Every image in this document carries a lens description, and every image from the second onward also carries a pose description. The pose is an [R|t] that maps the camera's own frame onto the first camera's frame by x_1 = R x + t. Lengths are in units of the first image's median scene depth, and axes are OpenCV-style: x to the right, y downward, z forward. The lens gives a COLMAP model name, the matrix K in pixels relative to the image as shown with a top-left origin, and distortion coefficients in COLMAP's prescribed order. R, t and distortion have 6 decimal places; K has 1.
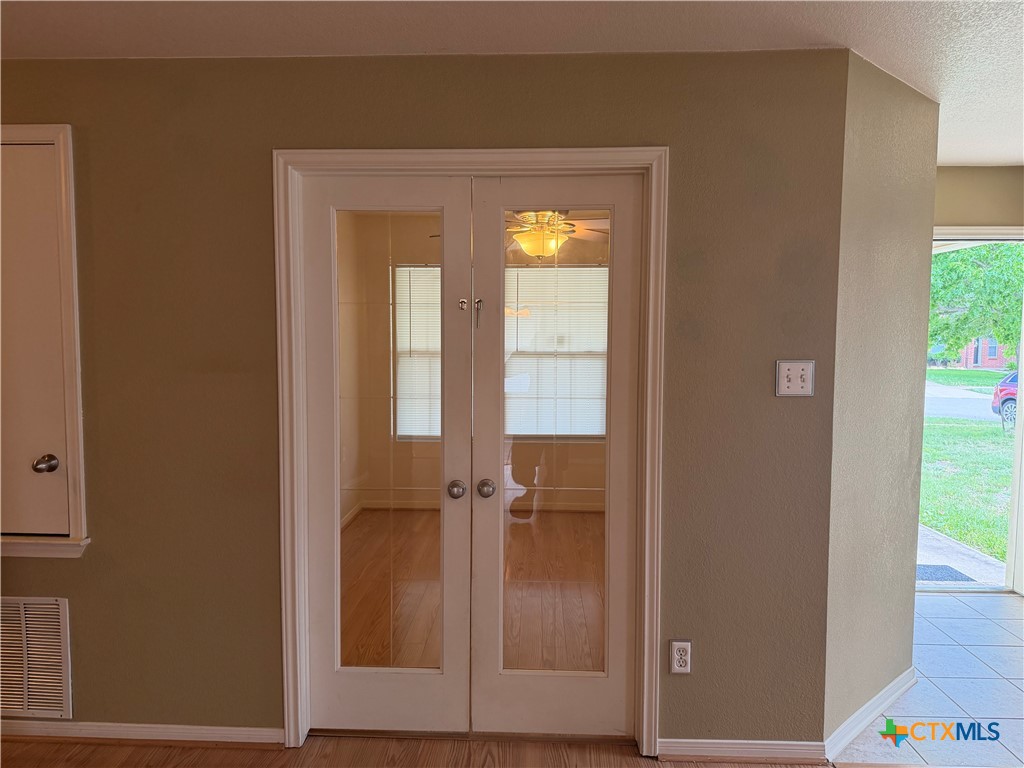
lens RADIAL K [[718.8, 0, 517.5], [0, 718.8, 393.3], [0, 0, 1]] dist [0.046930, -0.057563]
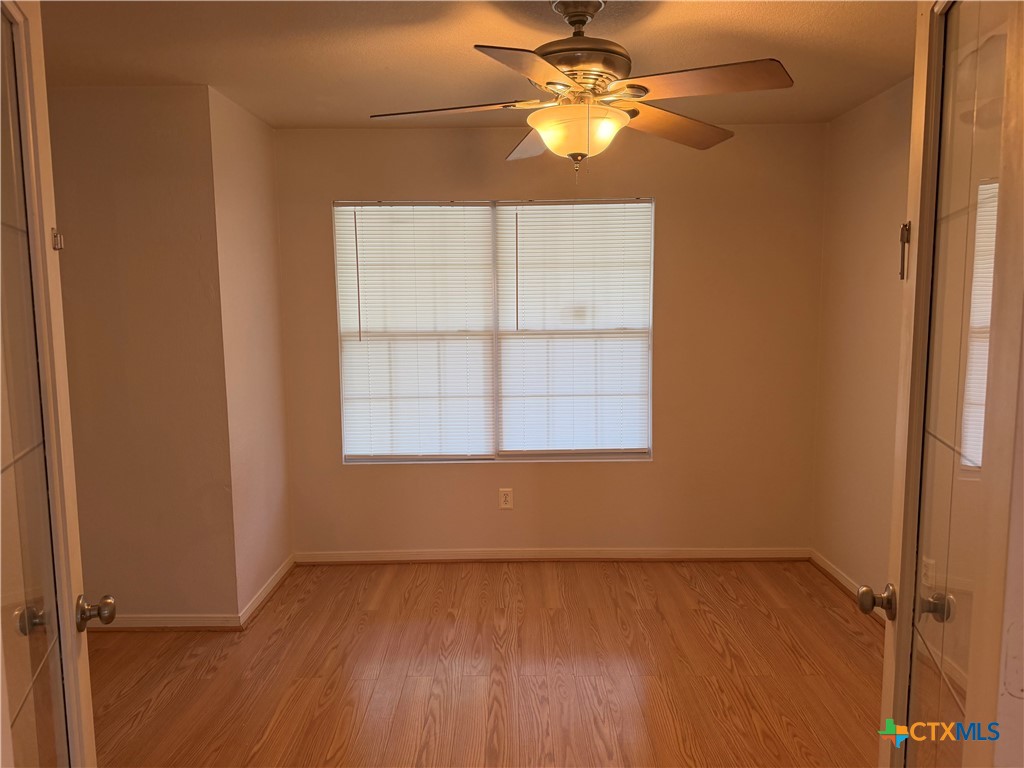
lens RADIAL K [[718.8, 0, 513.7], [0, 718.8, 382.2], [0, 0, 1]] dist [0.046930, -0.057563]
pose [[0.999359, -0.020234, 0.029537, -0.025243], [0.019728, 0.999655, 0.017339, -0.020710], [-0.029878, -0.016745, 0.999413, 0.319715]]
